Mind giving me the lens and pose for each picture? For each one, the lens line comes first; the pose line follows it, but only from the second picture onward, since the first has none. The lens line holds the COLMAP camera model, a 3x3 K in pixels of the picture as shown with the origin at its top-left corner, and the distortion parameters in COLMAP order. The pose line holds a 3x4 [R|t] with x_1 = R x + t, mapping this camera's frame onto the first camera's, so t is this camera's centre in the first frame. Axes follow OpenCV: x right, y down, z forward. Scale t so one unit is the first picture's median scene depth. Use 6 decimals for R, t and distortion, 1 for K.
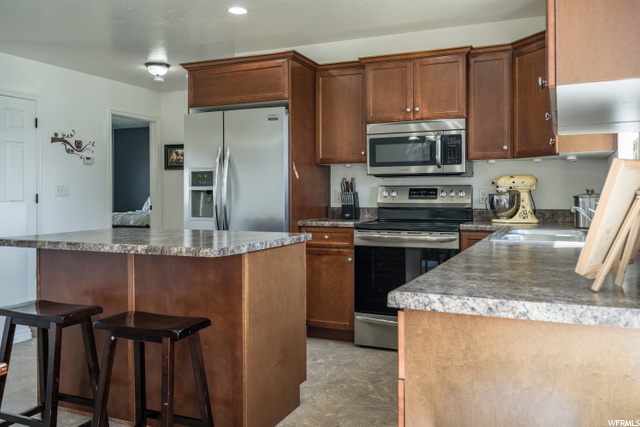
lens RADIAL K [[547.3, 0, 320.0], [0, 547.3, 213.5], [0, 0, 1]] dist [0.002312, -0.000120]
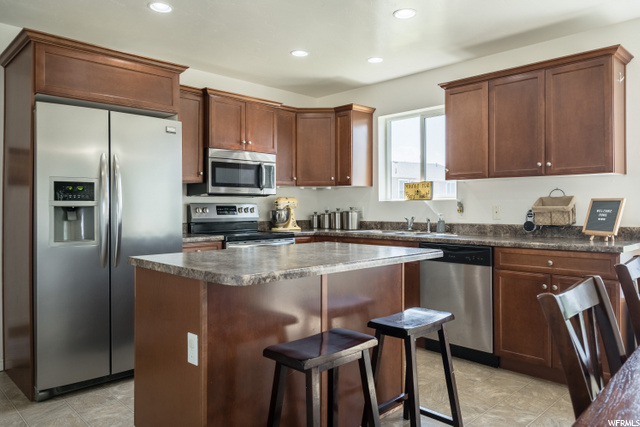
lens RADIAL K [[454.4, 0, 320.0], [0, 454.4, 213.5], [0, 0, 1]] dist [-0.000121, 0.000026]
pose [[0.368778, -0.008480, 0.929479, -0.693233], [0.034687, 0.999387, -0.004644, -0.017832], [-0.928870, 0.033954, 0.368846, 0.454358]]
